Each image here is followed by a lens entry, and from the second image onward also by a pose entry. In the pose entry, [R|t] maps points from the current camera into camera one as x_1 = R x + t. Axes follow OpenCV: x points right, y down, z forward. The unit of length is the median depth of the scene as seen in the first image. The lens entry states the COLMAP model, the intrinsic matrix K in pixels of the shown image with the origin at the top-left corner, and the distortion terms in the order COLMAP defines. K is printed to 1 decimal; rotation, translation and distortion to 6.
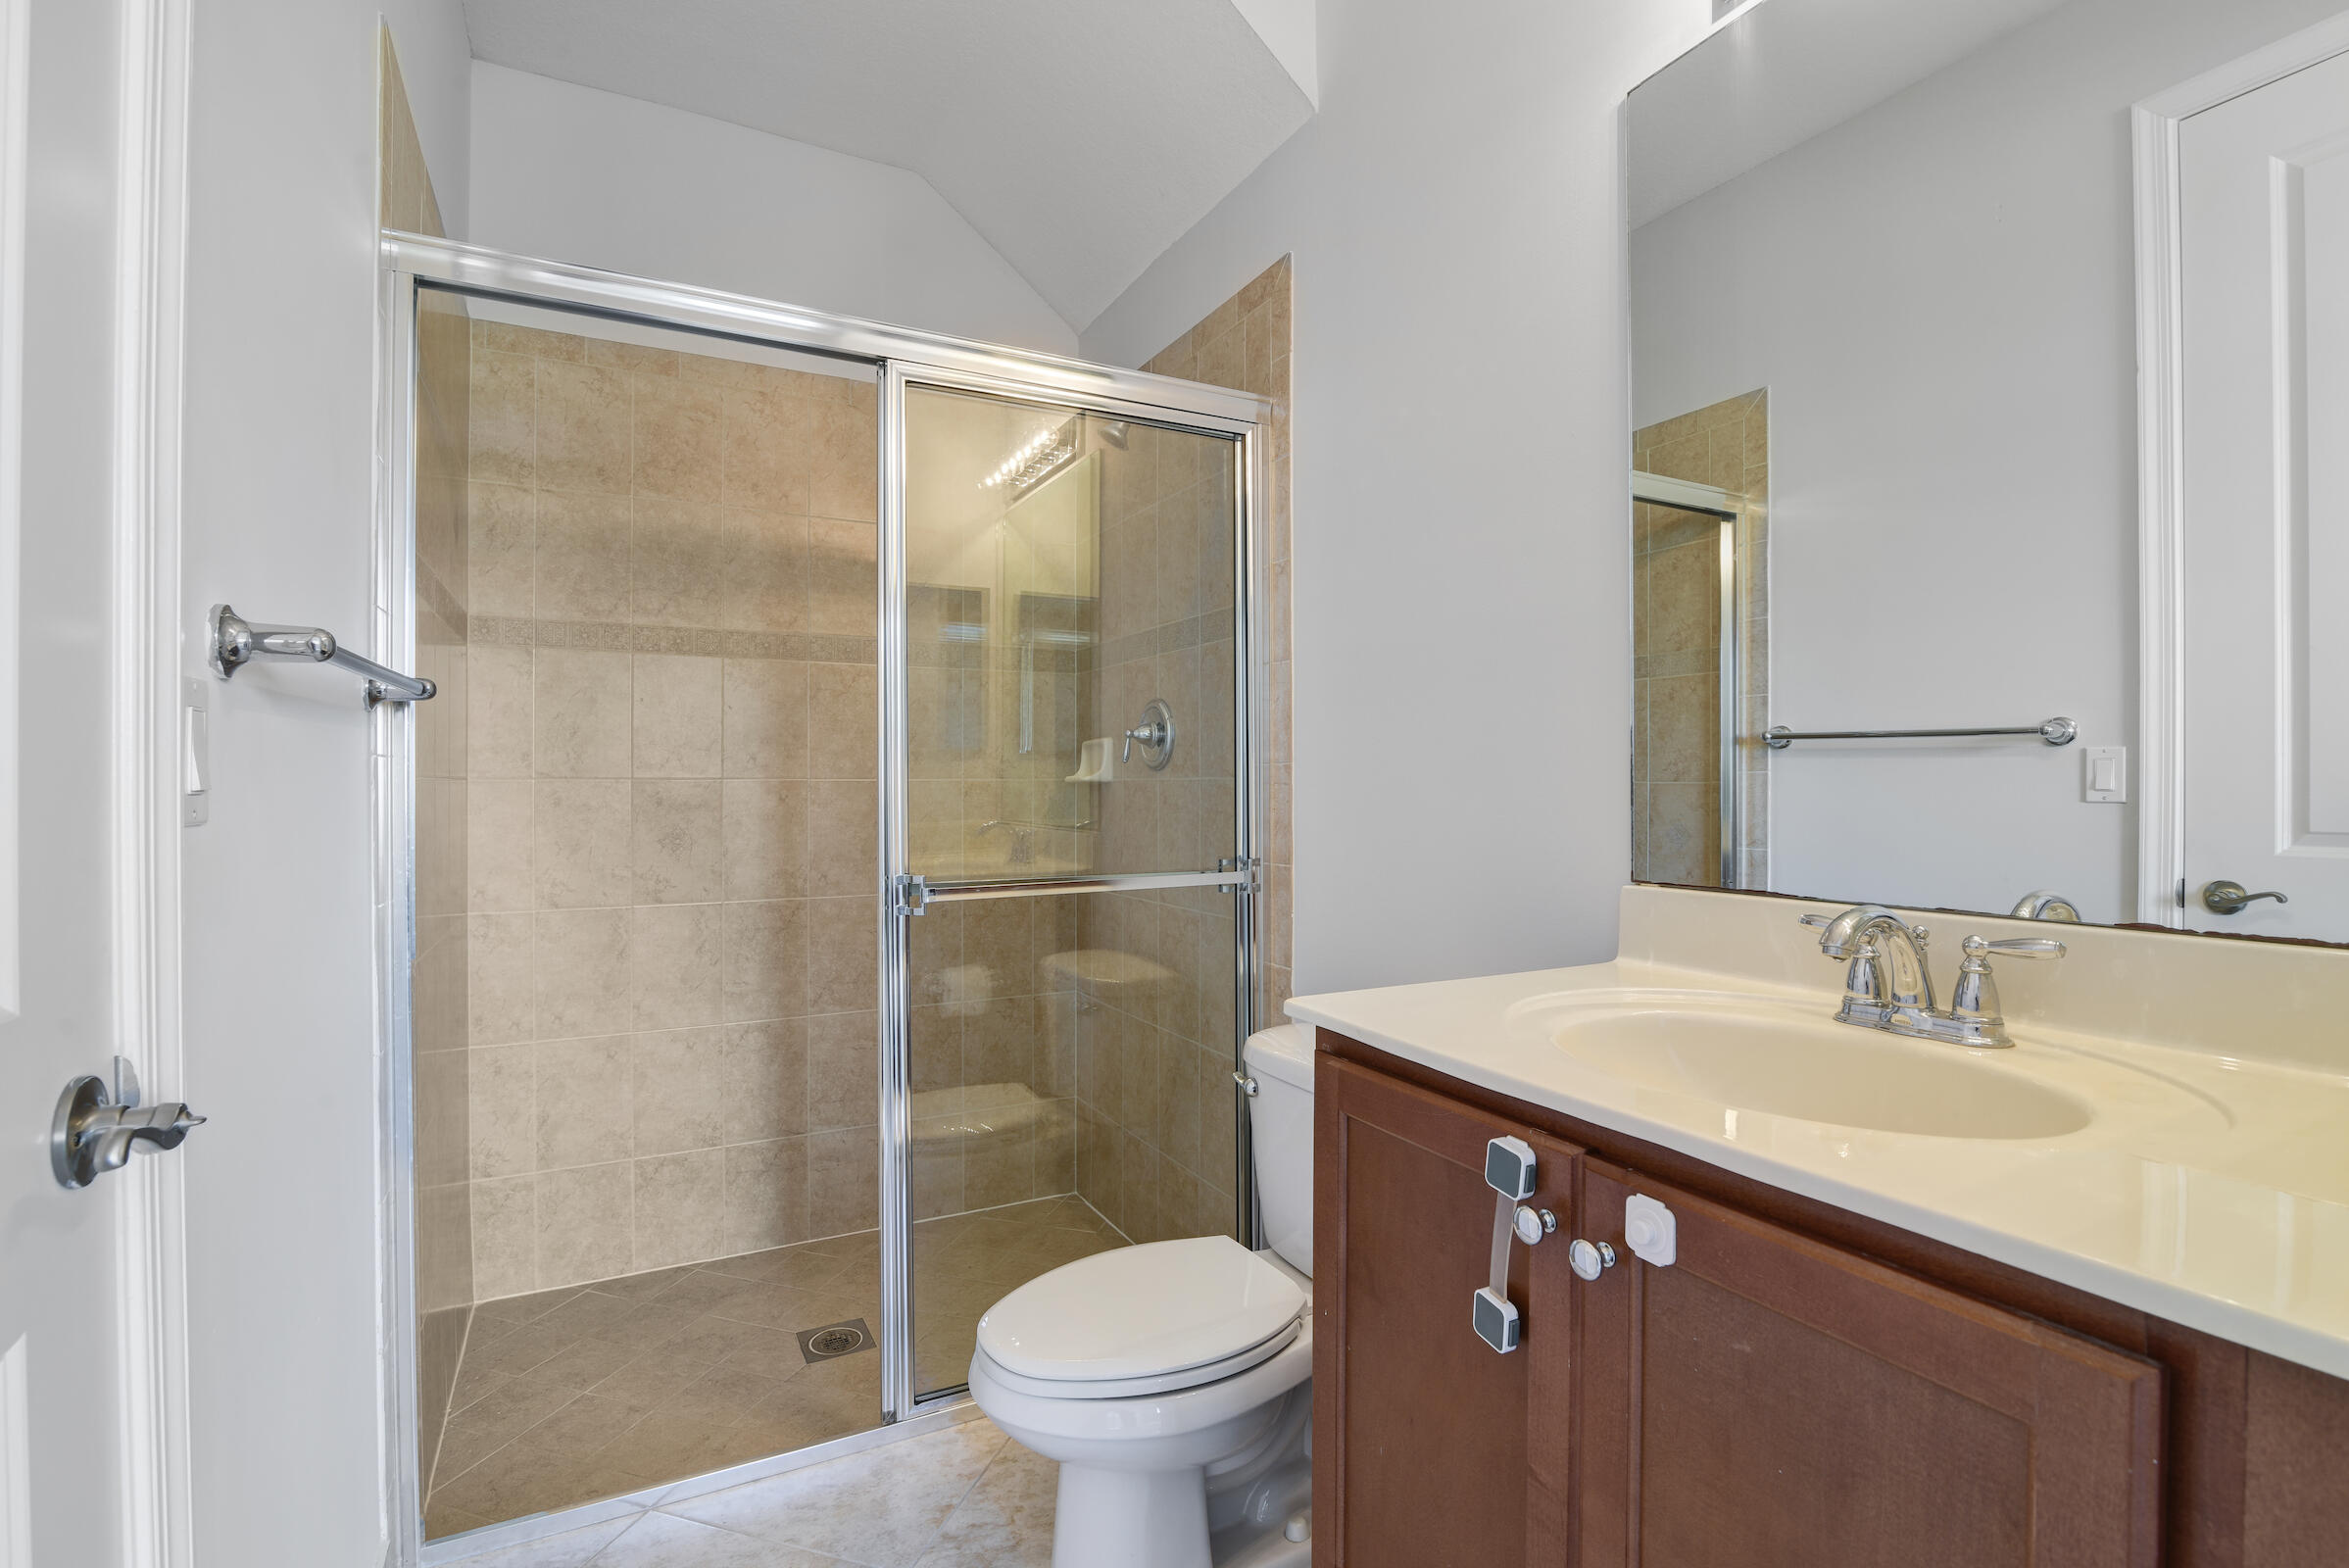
lens RADIAL K [[1060.6, 0, 1182.3], [0, 1060.6, 787.3], [0, 0, 1]] dist [-0.015143, 0.001137]
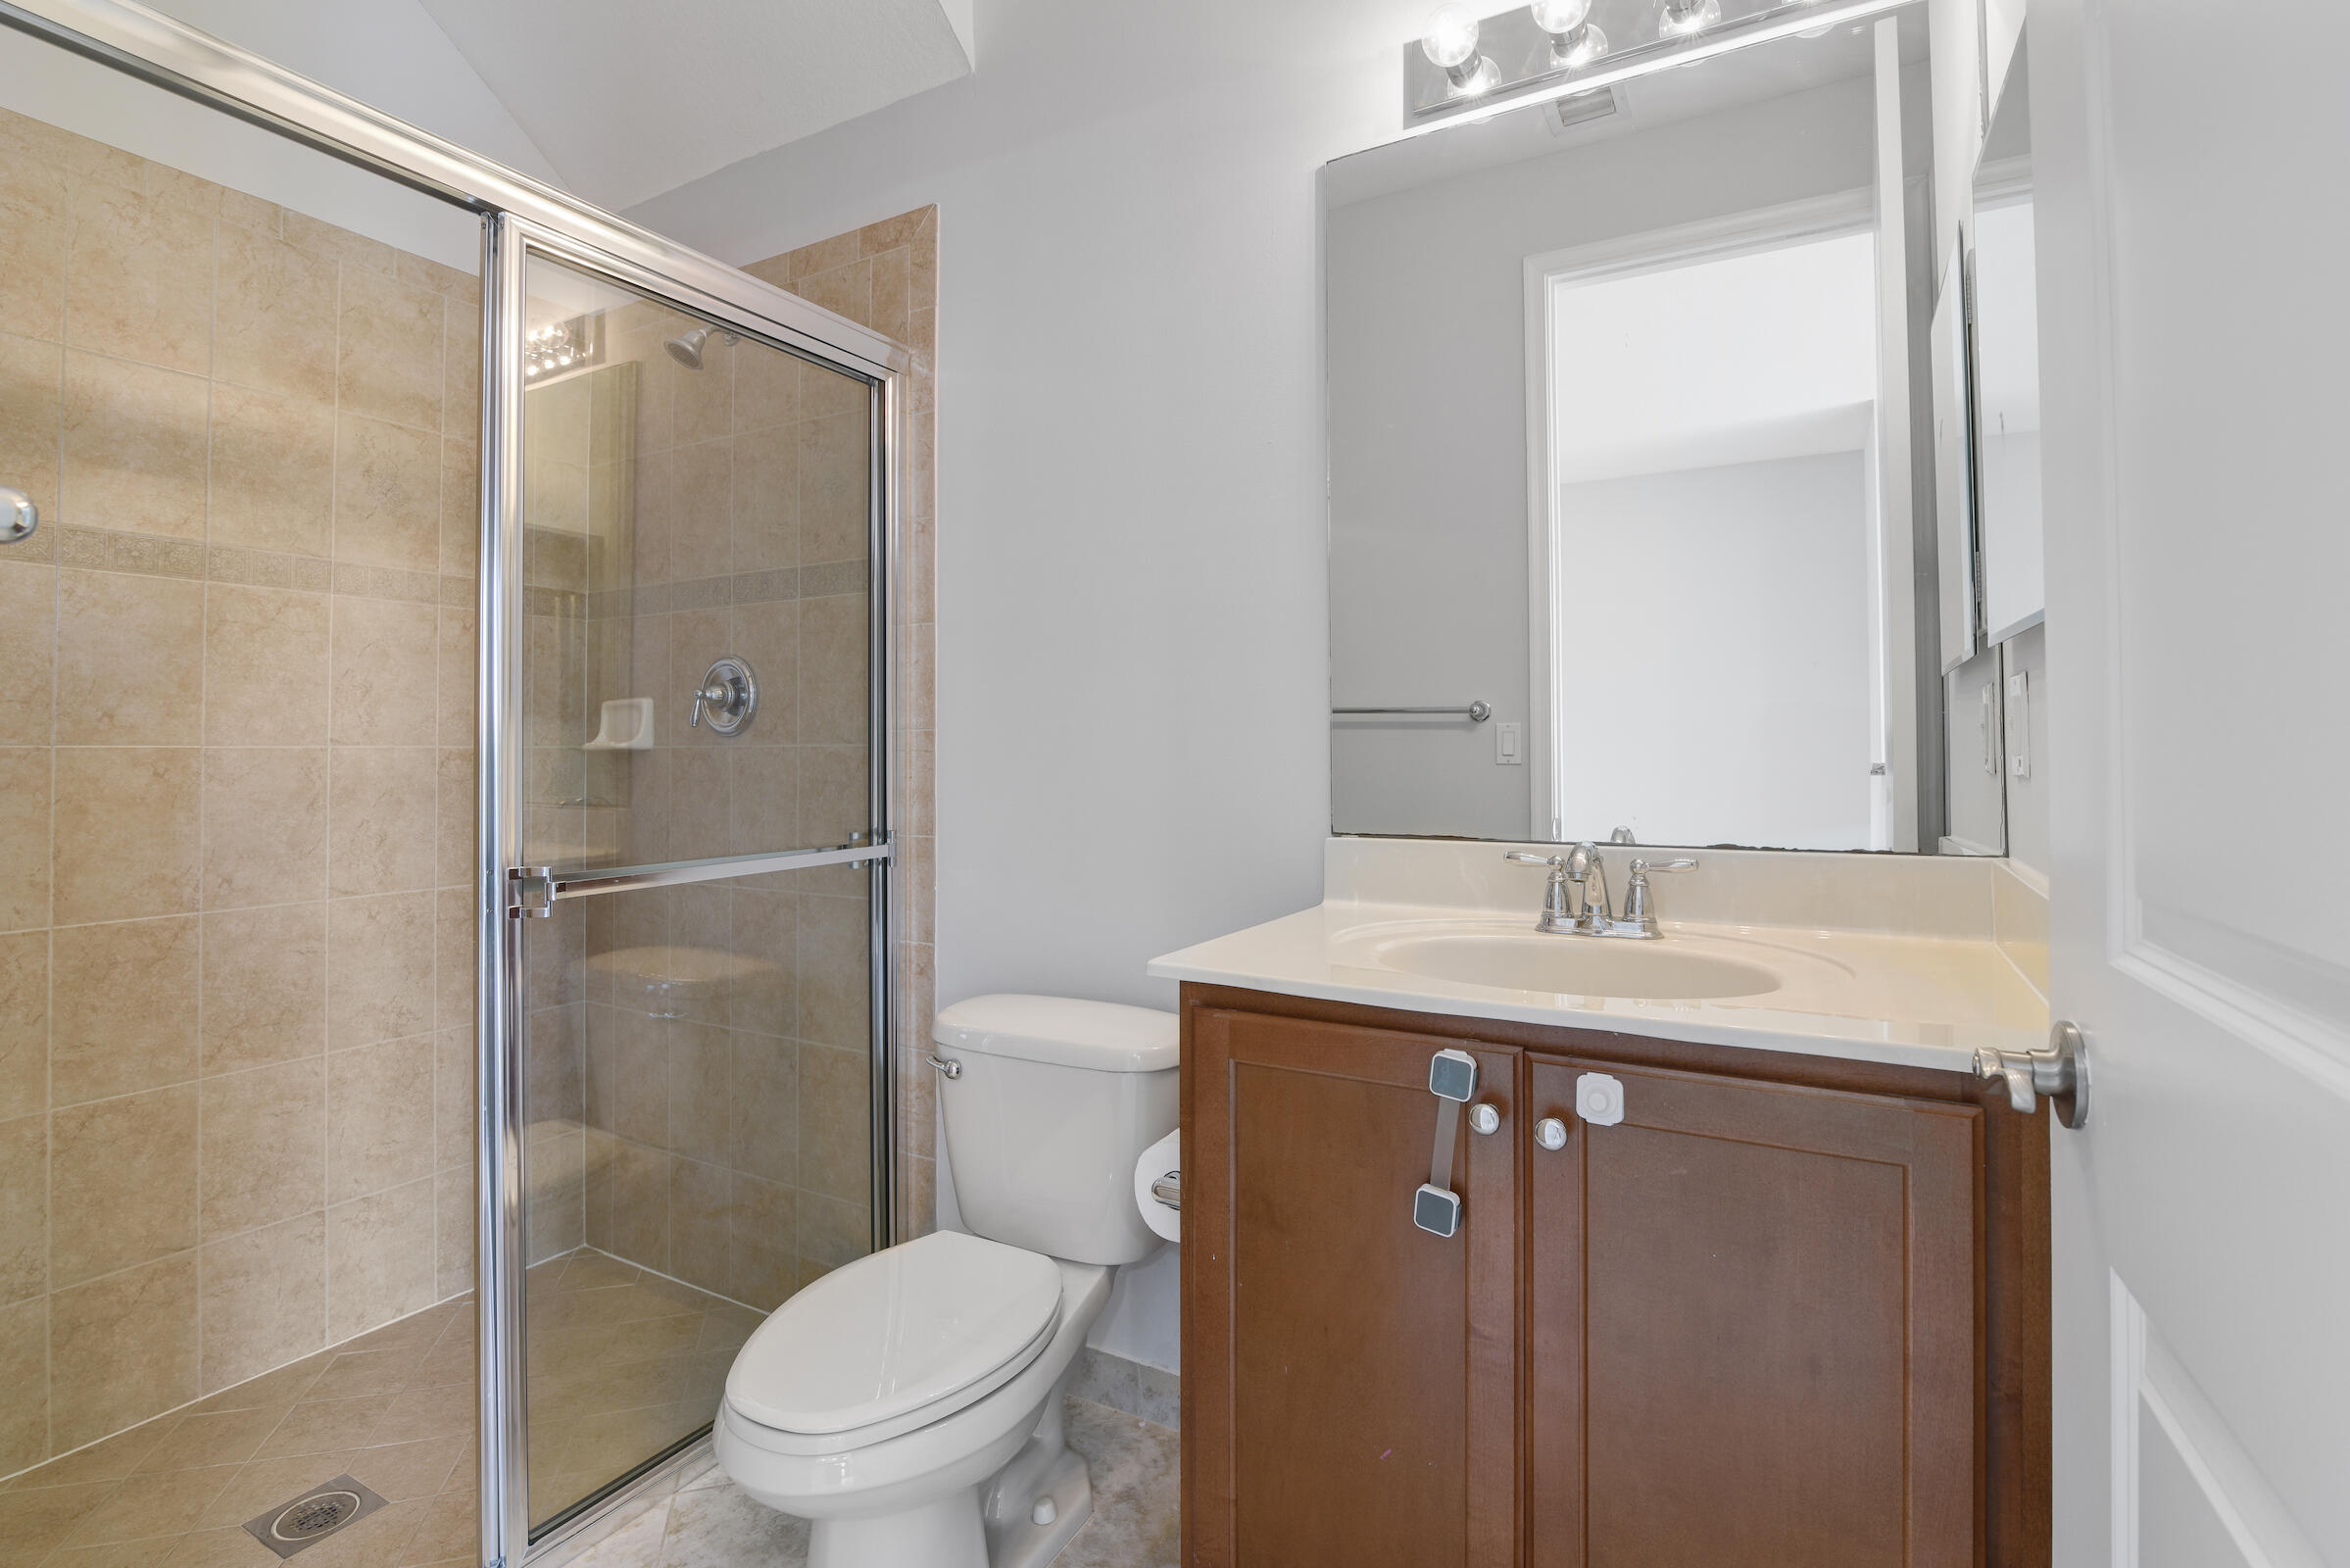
lens RADIAL K [[1061.0, 0, 1214.1], [0, 1061.0, 736.5], [0, 0, 1]] dist [-0.015143, 0.001137]
pose [[0.846070, 0.005869, 0.533040, -0.191188], [0.003835, 0.999847, -0.017096, 0.000813], [-0.533059, 0.016508, 0.845917, 0.049890]]
